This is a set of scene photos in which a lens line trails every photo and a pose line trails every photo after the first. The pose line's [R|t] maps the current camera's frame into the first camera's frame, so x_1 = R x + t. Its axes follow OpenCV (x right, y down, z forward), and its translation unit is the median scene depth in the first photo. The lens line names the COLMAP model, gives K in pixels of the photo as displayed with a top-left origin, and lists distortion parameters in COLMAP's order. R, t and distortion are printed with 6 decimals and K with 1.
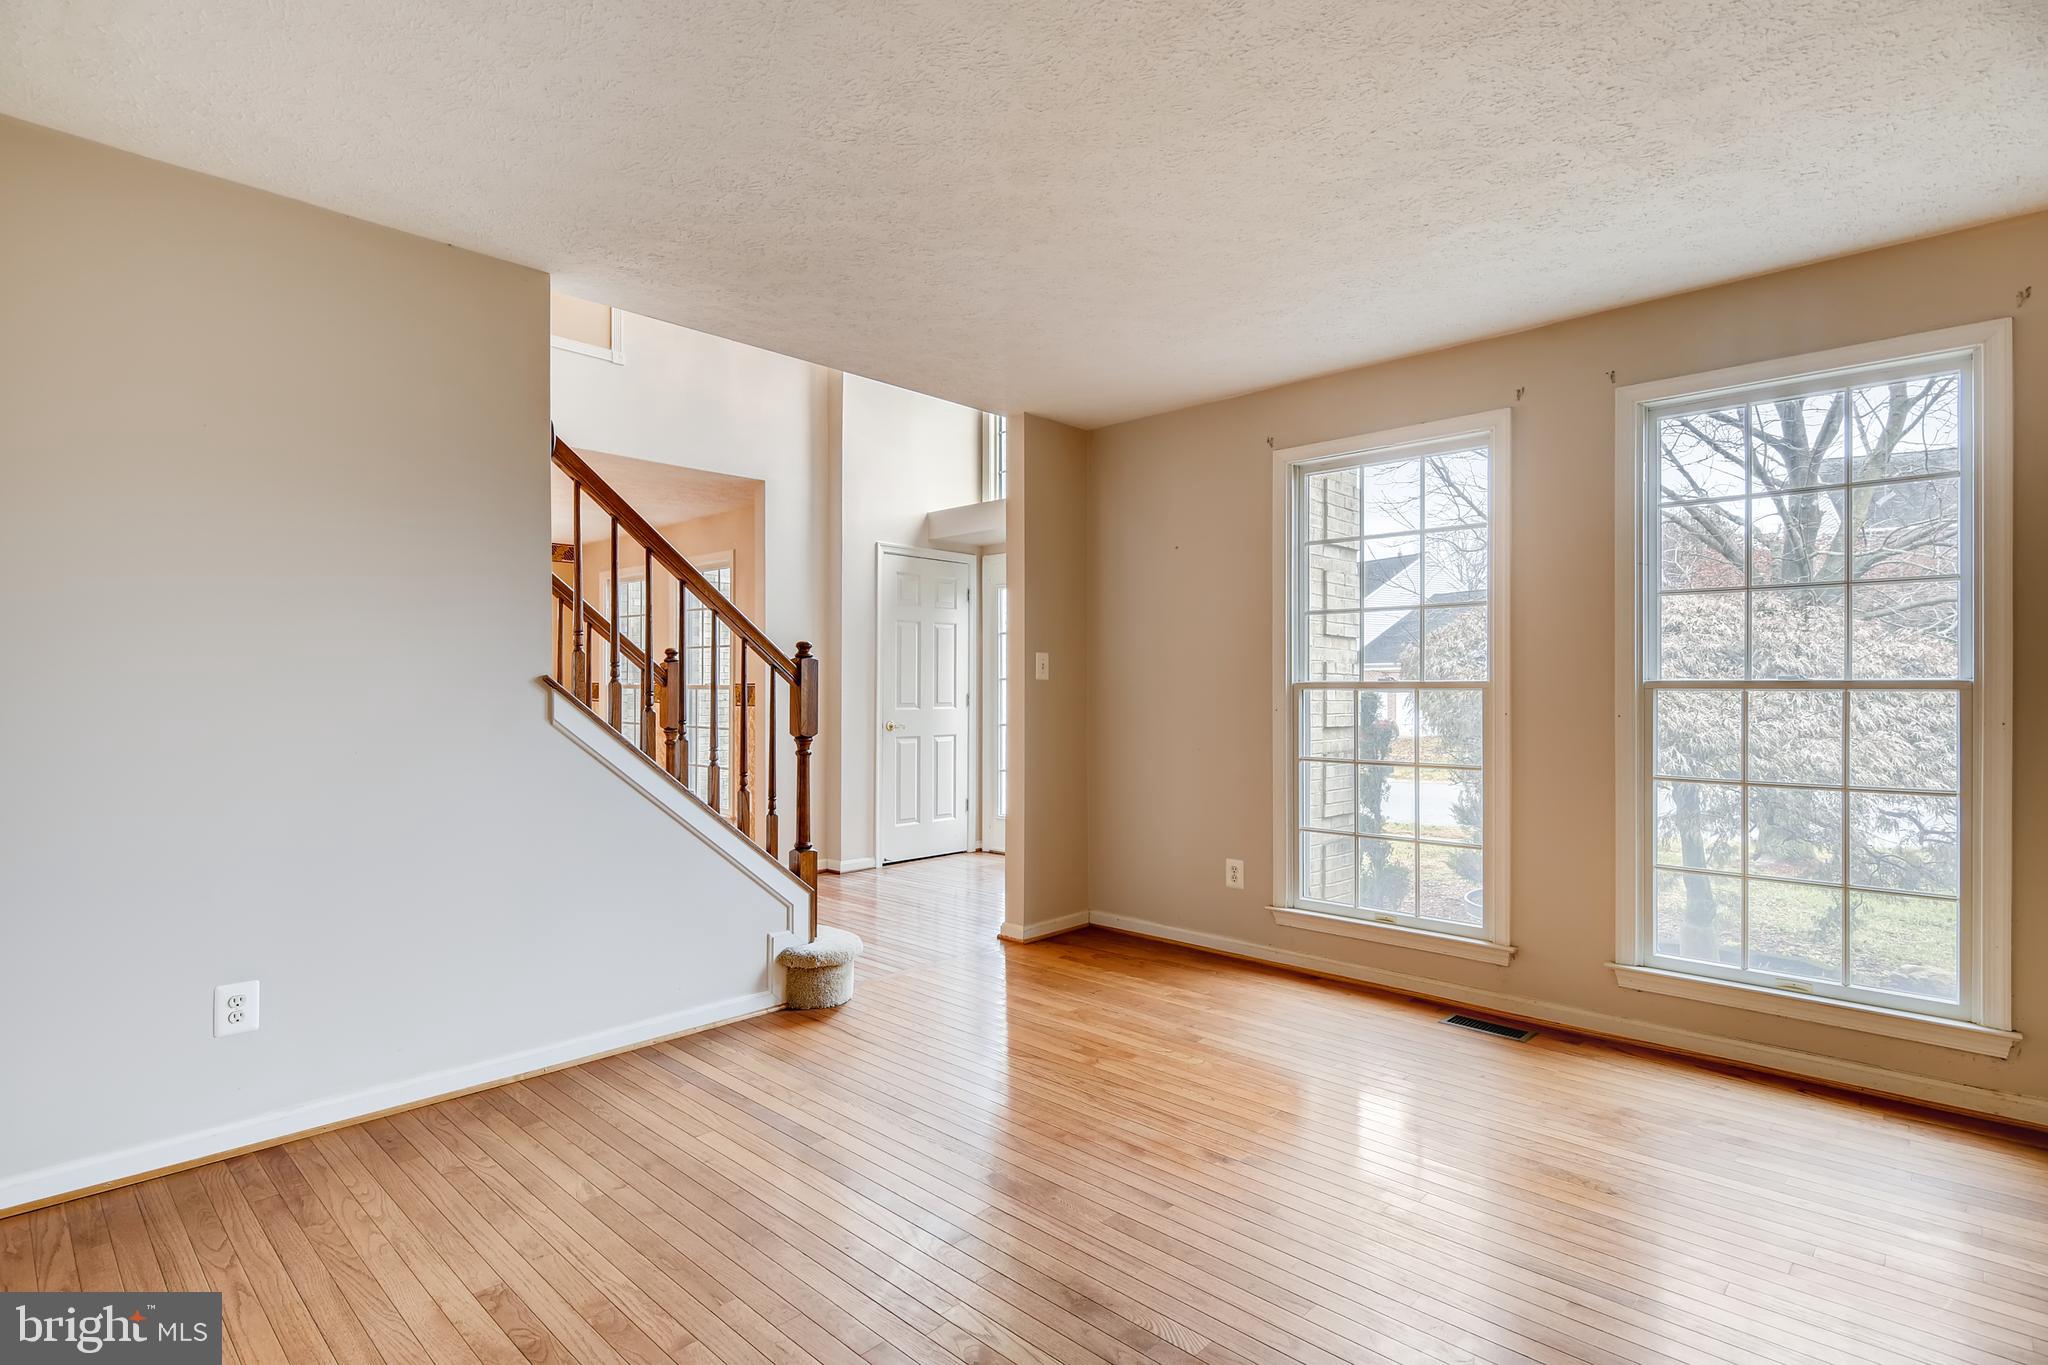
lens RADIAL K [[1012.9, 0, 1036.8], [0, 1012.9, 681.1], [0, 0, 1]] dist [0.013601, -0.003193]
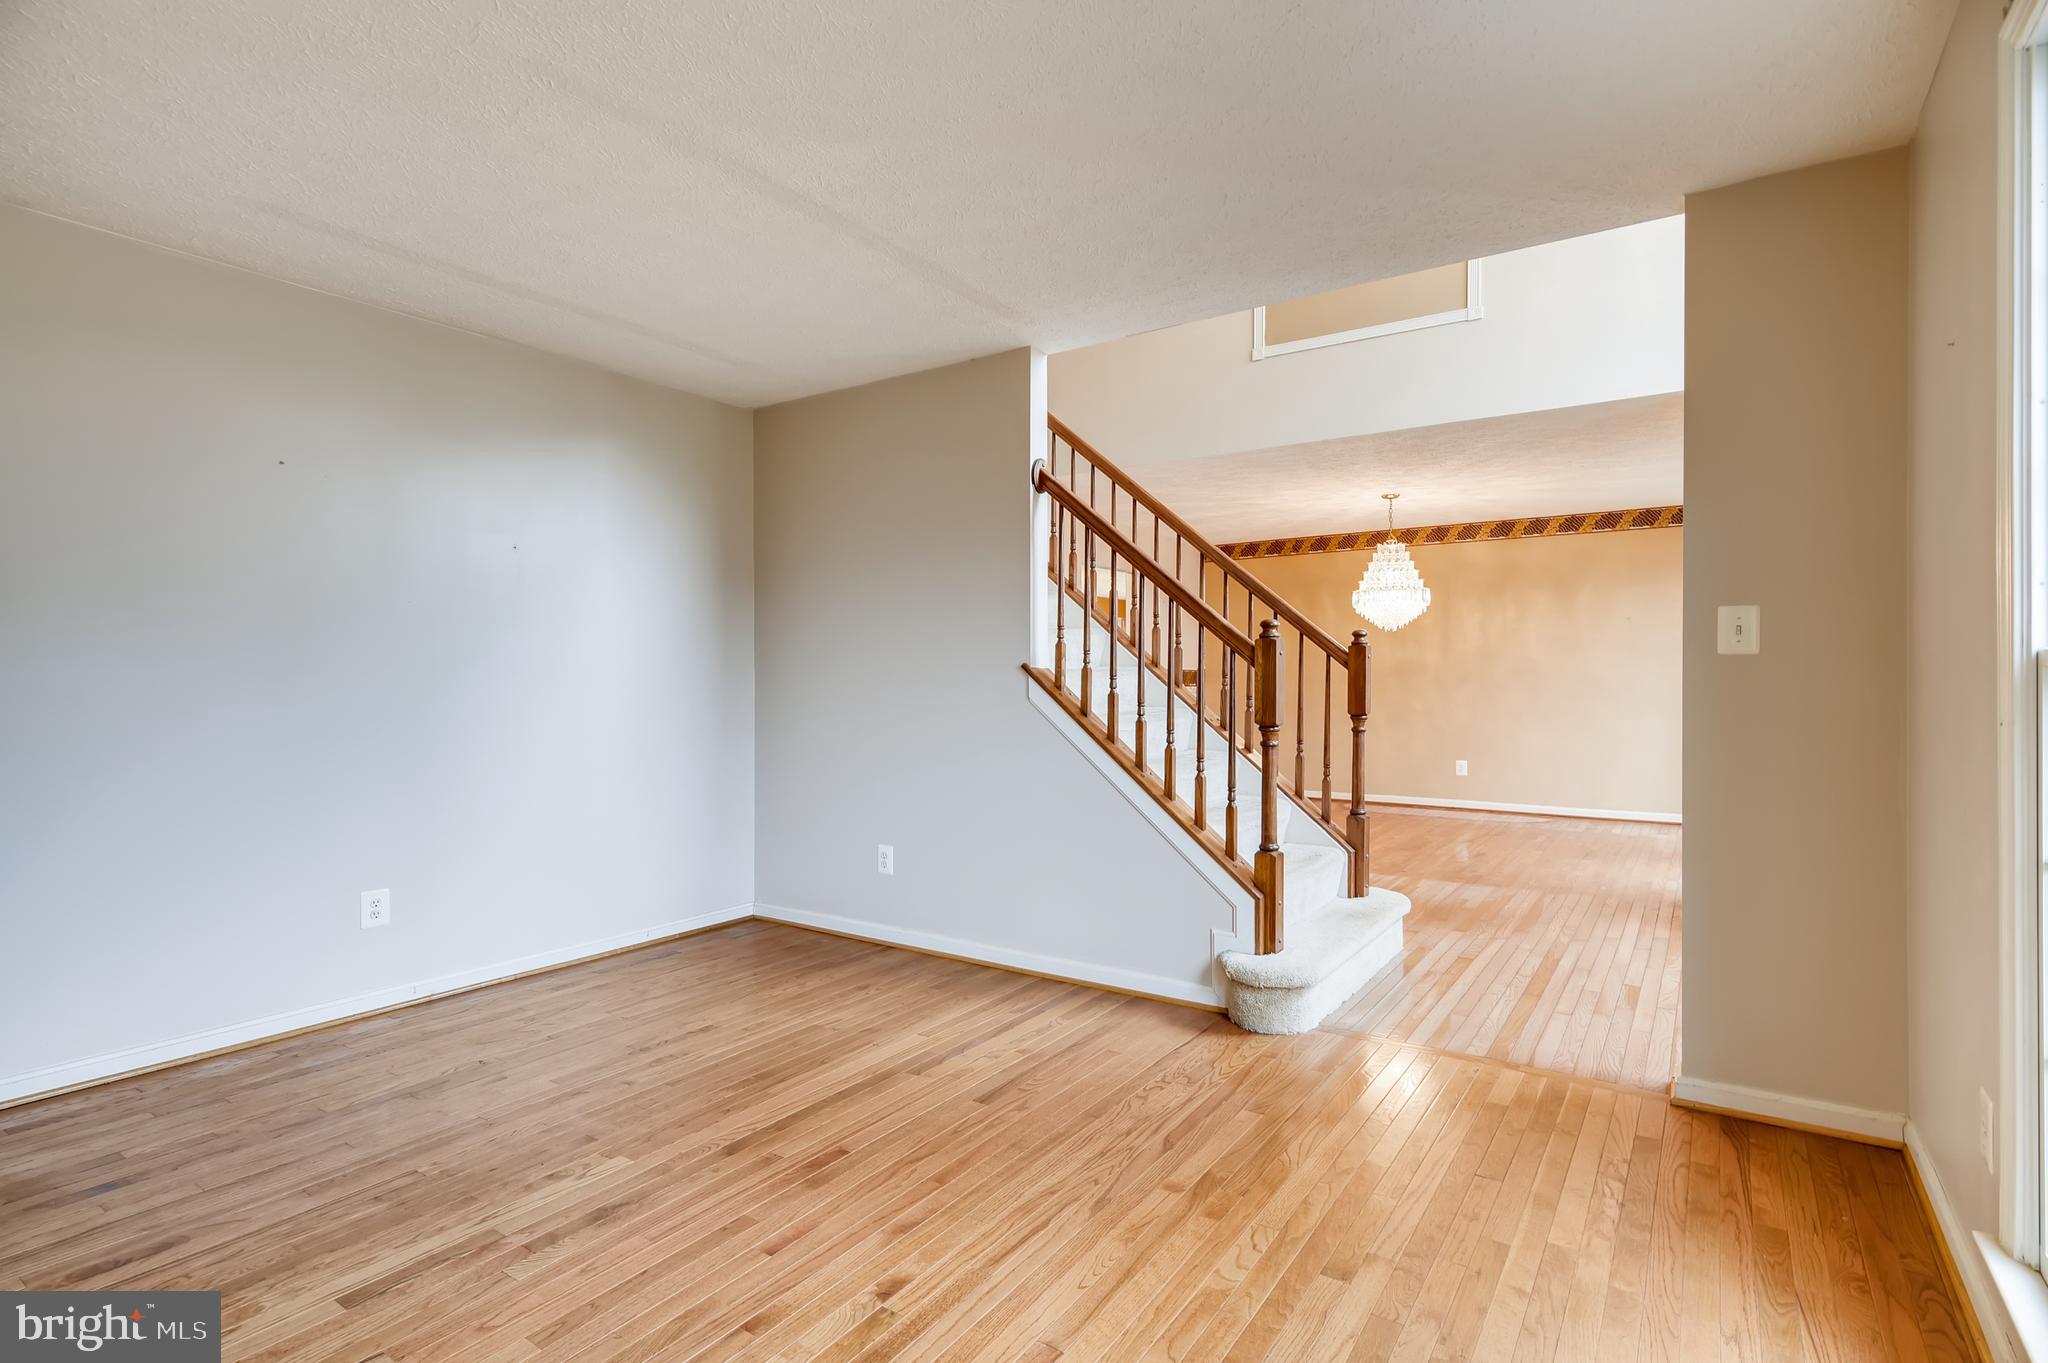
lens RADIAL K [[1012.9, 0, 1034.8], [0, 1012.9, 679.9], [0, 0, 1]] dist [0.013601, -0.003193]
pose [[0.147412, 0.003549, -0.989069, 0.754301], [0.009556, 0.999942, 0.005012, 0.009573], [0.989029, -0.010190, 0.147370, 0.799591]]
